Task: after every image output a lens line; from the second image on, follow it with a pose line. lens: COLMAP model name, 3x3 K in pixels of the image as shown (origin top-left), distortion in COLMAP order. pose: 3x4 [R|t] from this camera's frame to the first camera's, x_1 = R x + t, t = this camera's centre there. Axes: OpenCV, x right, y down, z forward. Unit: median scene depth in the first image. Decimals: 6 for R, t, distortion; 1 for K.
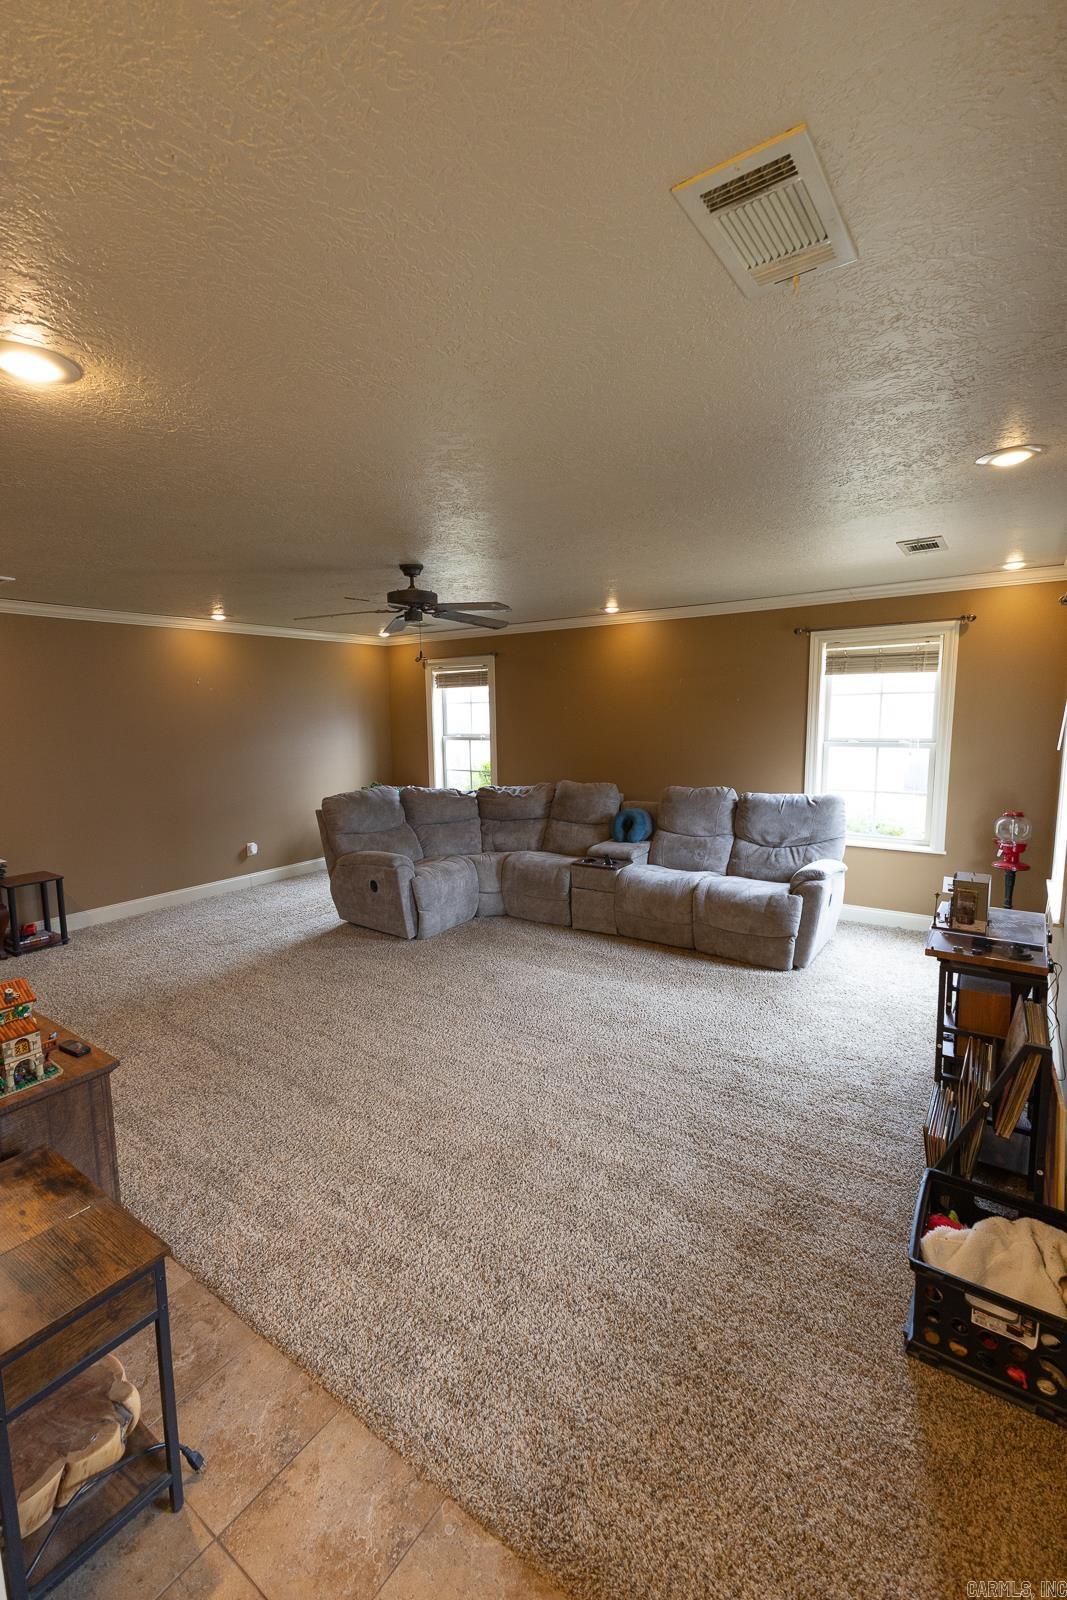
lens RADIAL K [[671.1, 0, 541.3], [0, 671.1, 796.0], [0, 0, 1]] dist [-0.021515, -0.000350]
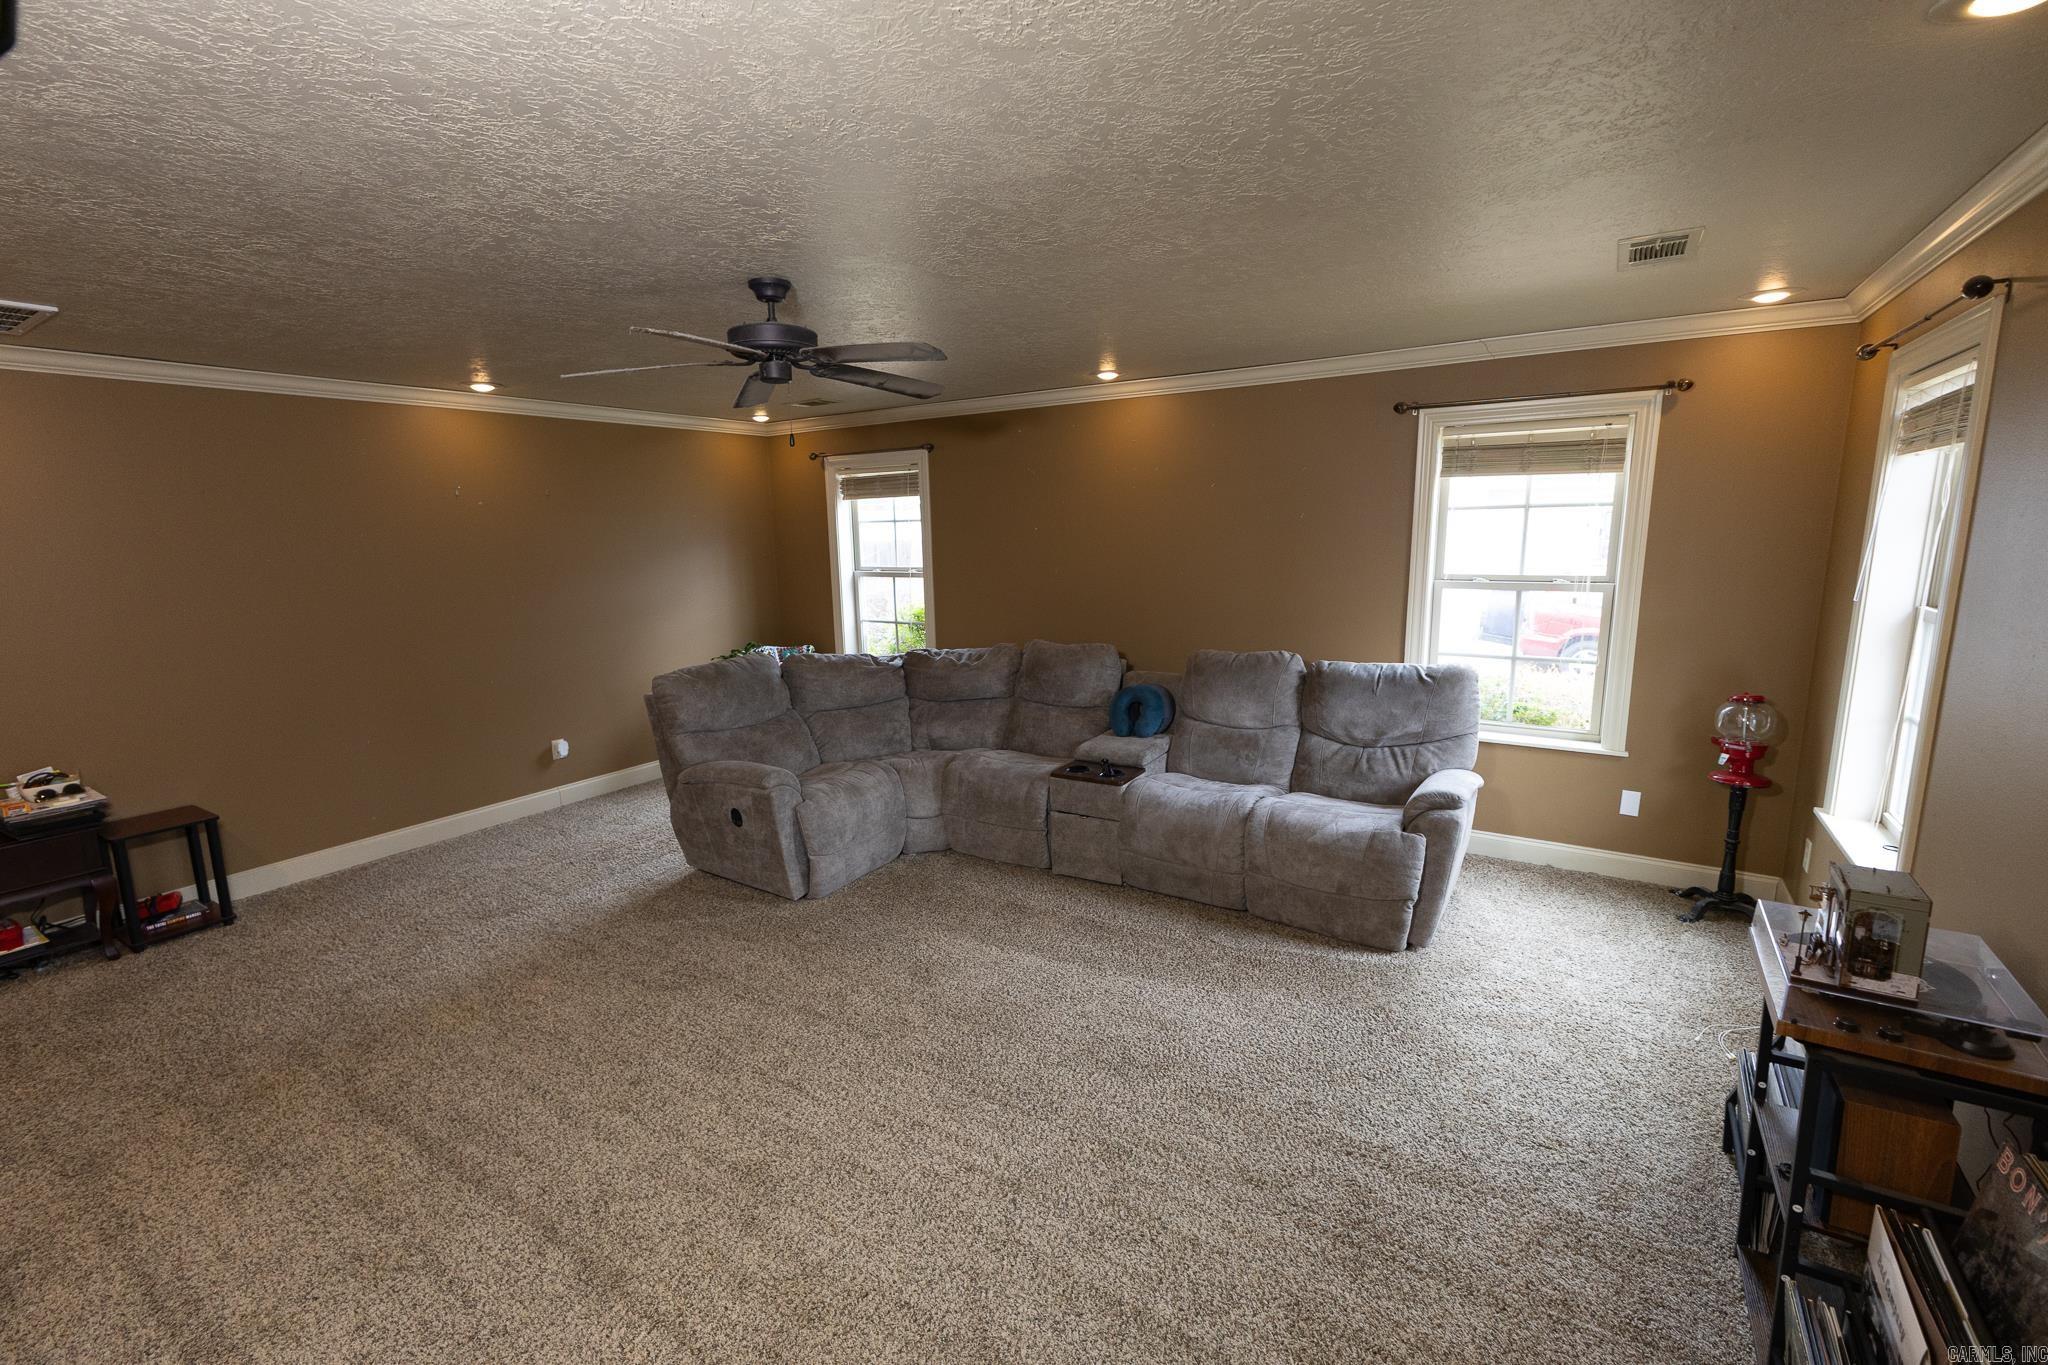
lens RADIAL K [[859.0, 0, 1032.9], [0, 859.0, 680.9], [0, 0, 1]] dist [-0.021515, -0.000350]
pose [[0.999196, -0.010761, 0.038633, -0.002261], [0.008860, 0.998758, 0.049039, -0.031530], [-0.039112, -0.048657, 0.998049, 0.202007]]
